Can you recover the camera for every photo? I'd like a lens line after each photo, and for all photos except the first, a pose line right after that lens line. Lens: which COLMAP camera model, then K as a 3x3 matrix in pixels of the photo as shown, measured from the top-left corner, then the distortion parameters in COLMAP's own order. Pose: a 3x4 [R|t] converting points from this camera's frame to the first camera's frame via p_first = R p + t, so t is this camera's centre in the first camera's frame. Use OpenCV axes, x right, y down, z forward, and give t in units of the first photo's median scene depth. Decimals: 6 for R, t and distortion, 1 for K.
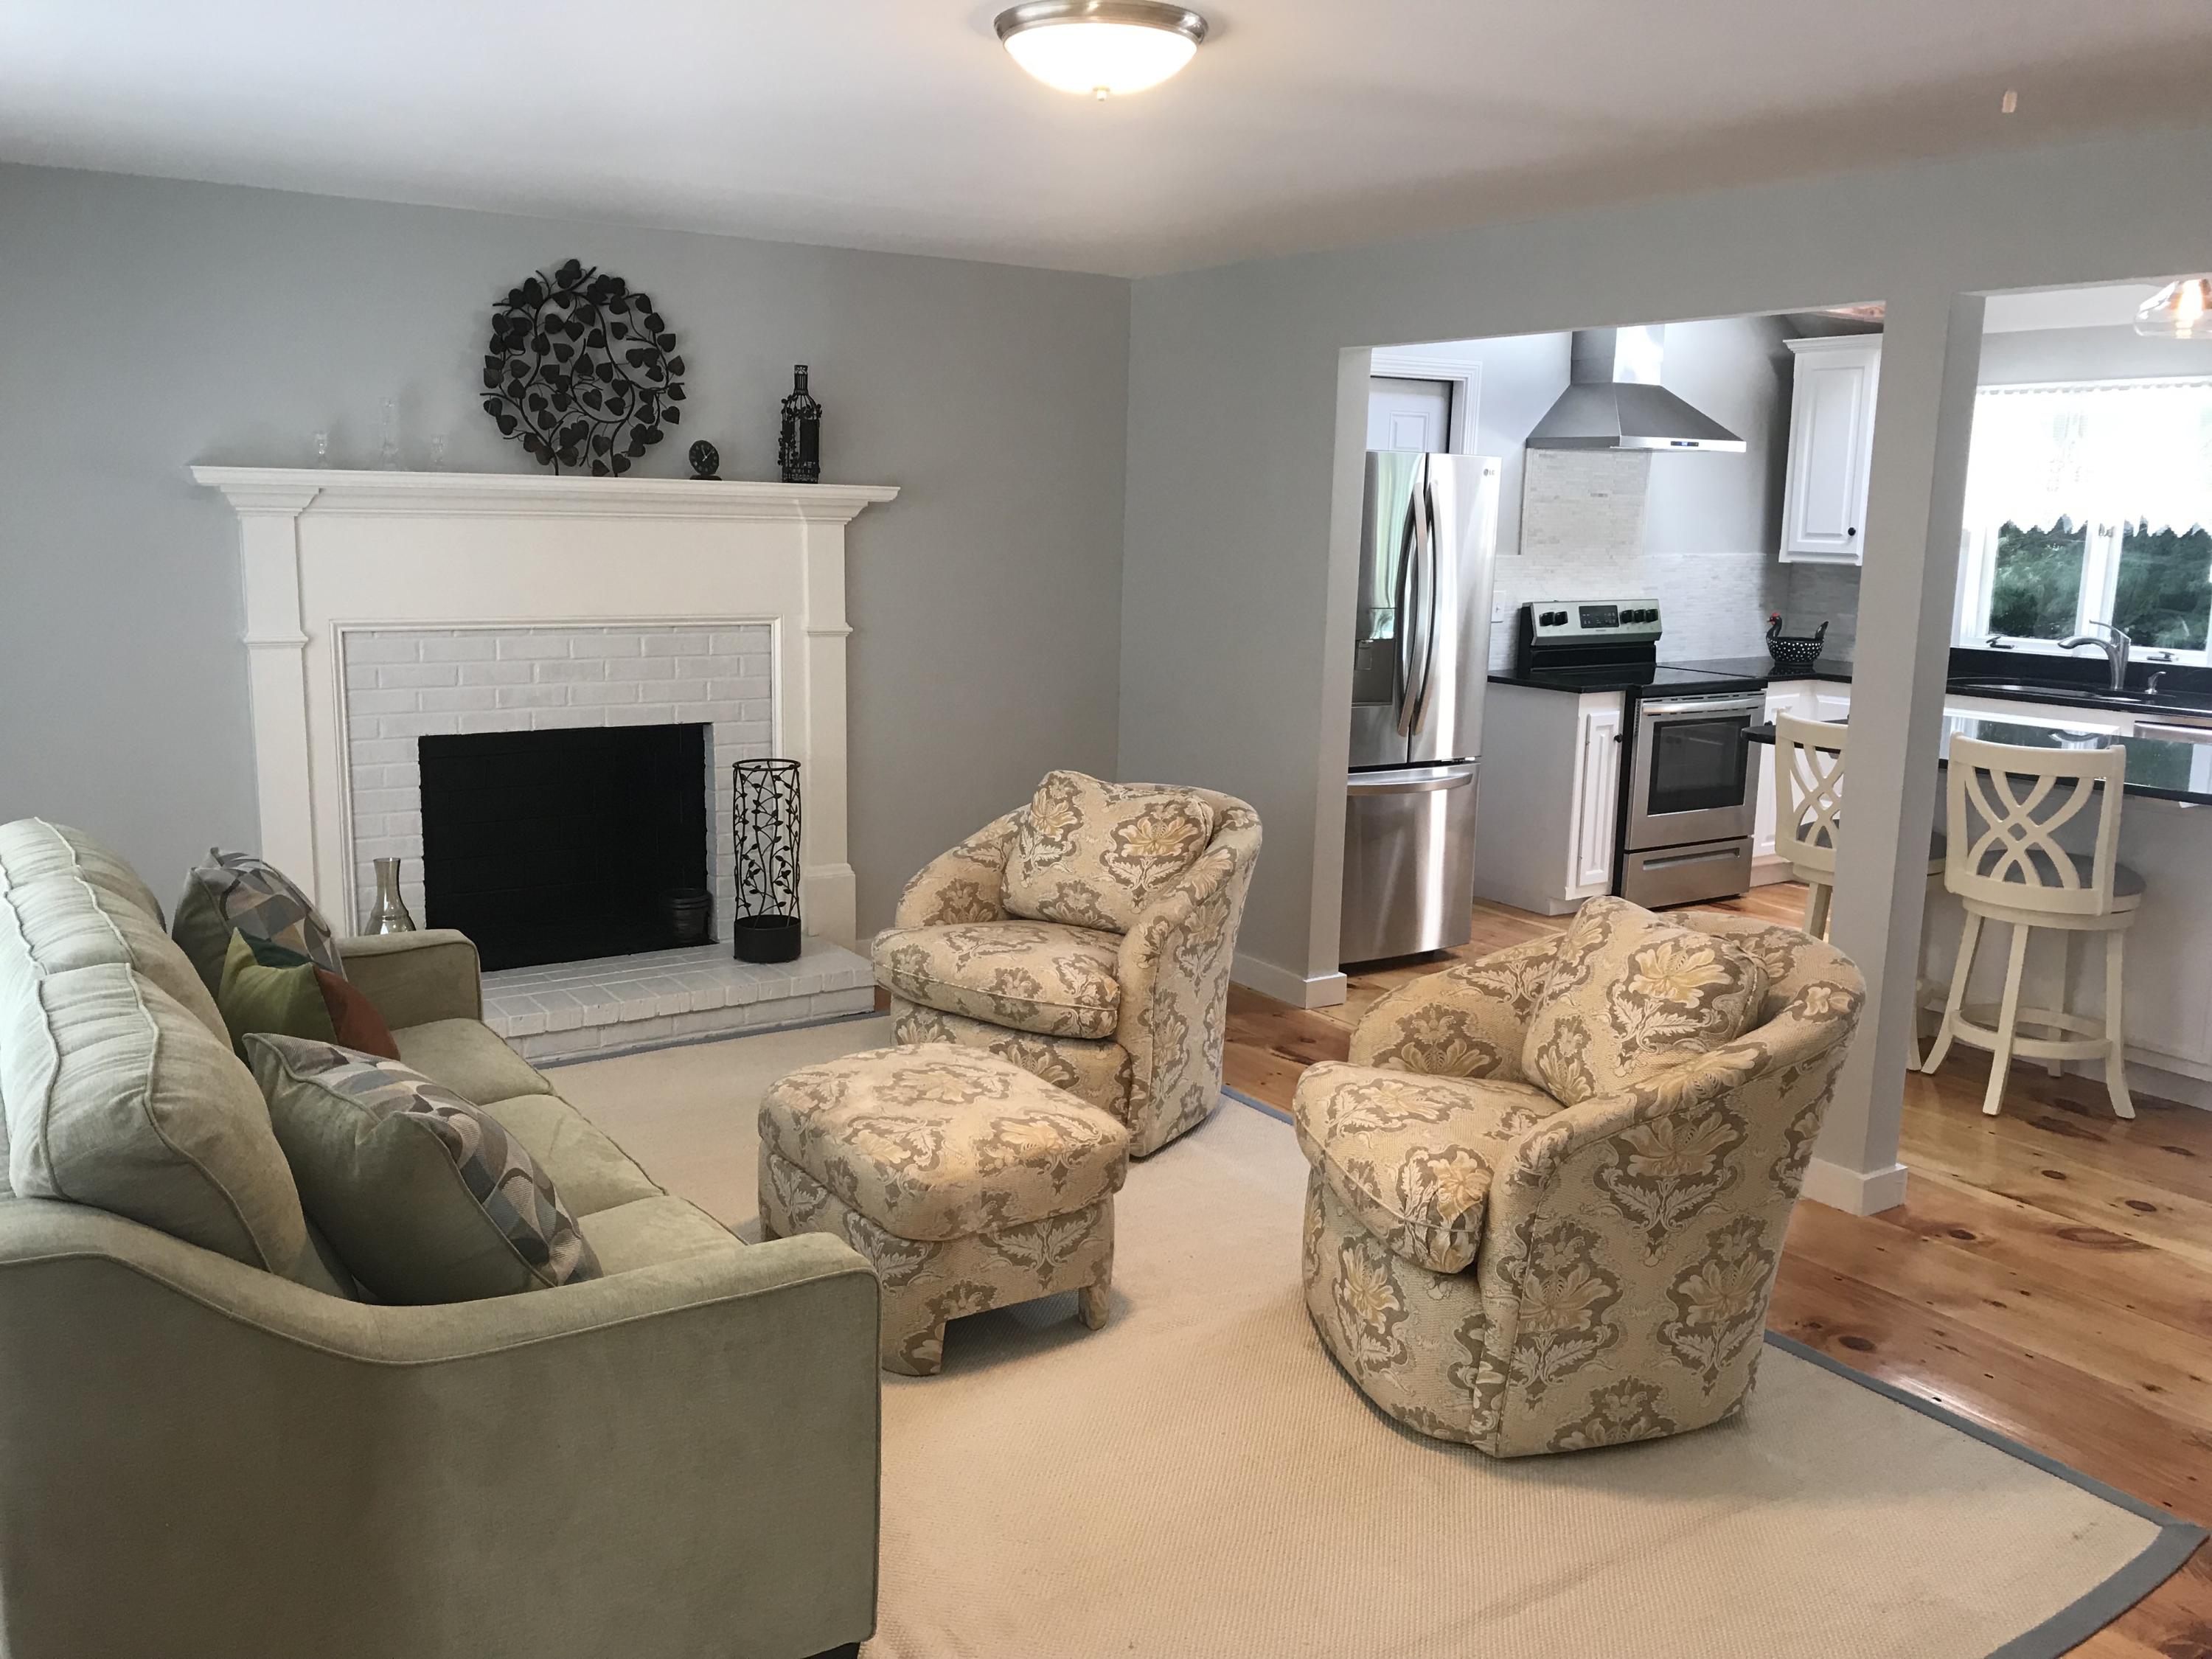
lens RADIAL K [[1817.0, 0, 1085.6], [0, 1817.0, 831.3], [0, 0, 1]] dist [0.033046, -0.055508]
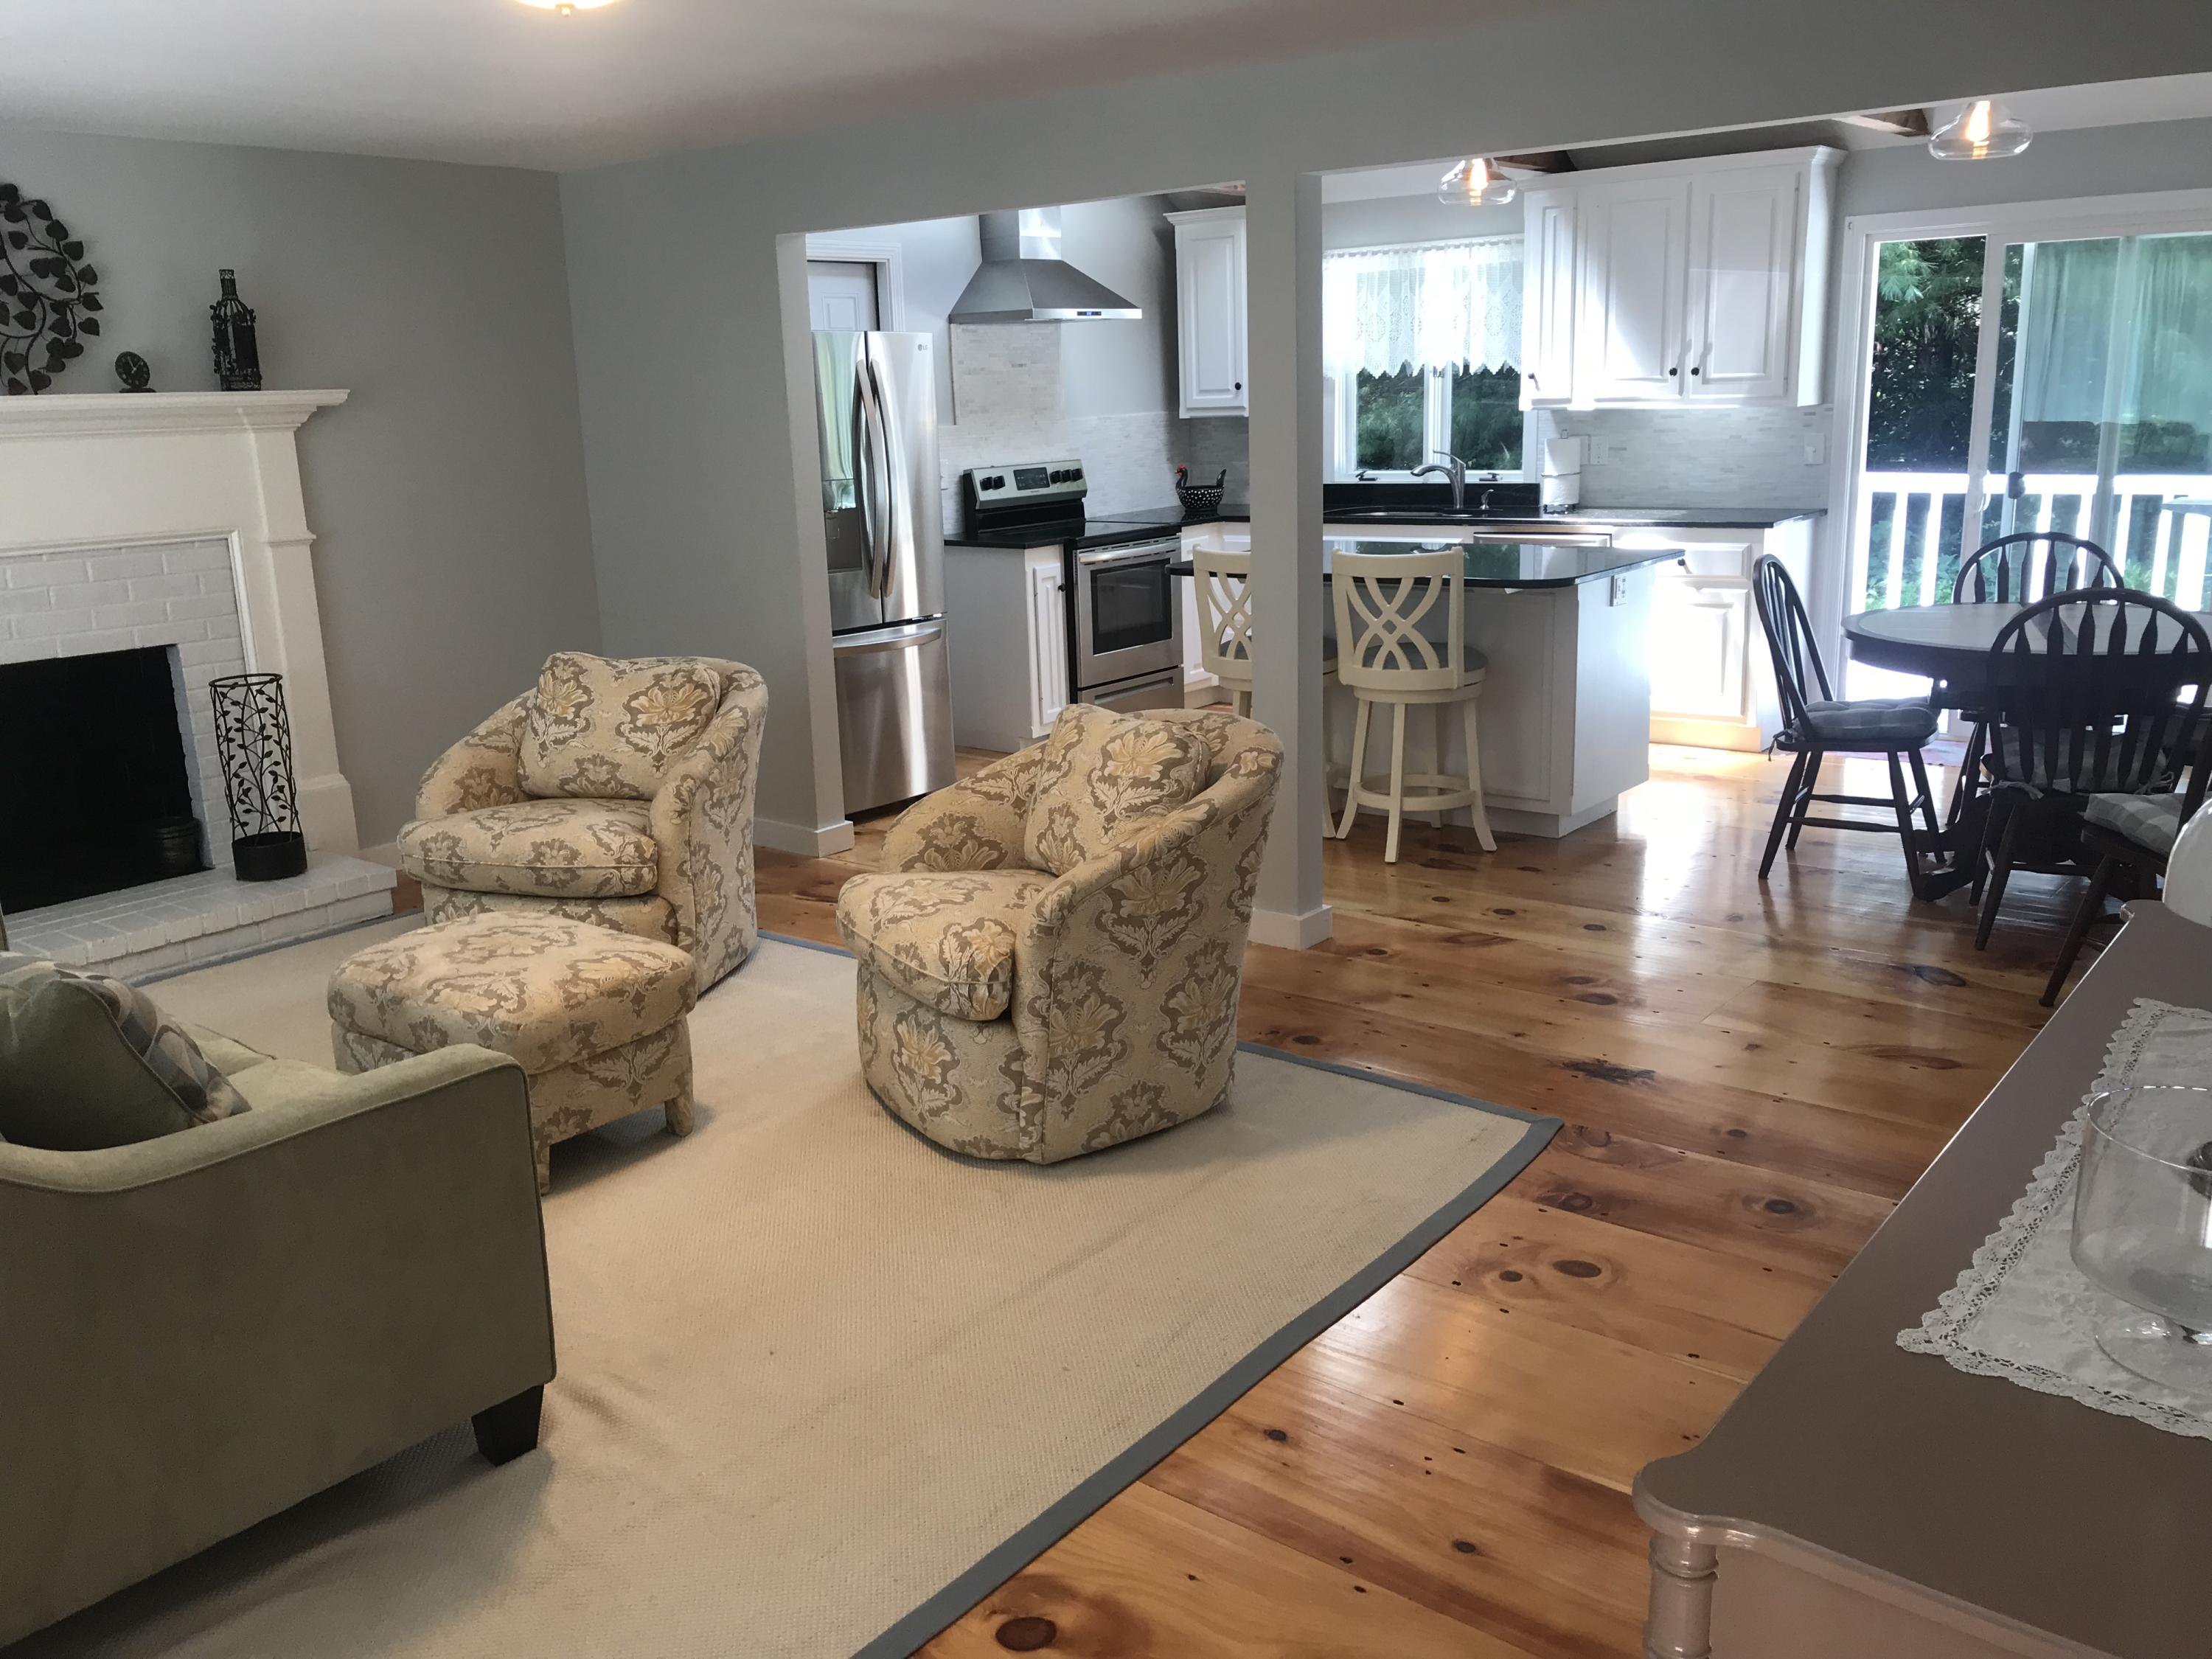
lens RADIAL K [[1817.0, 0, 1089.3], [0, 1817.0, 835.0], [0, 0, 1]] dist [0.033046, -0.055508]
pose [[0.949571, -0.125619, 0.287289, -0.038591], [0.107780, 0.991176, 0.077157, 0.021072], [-0.294446, -0.042302, 0.954731, -0.091227]]
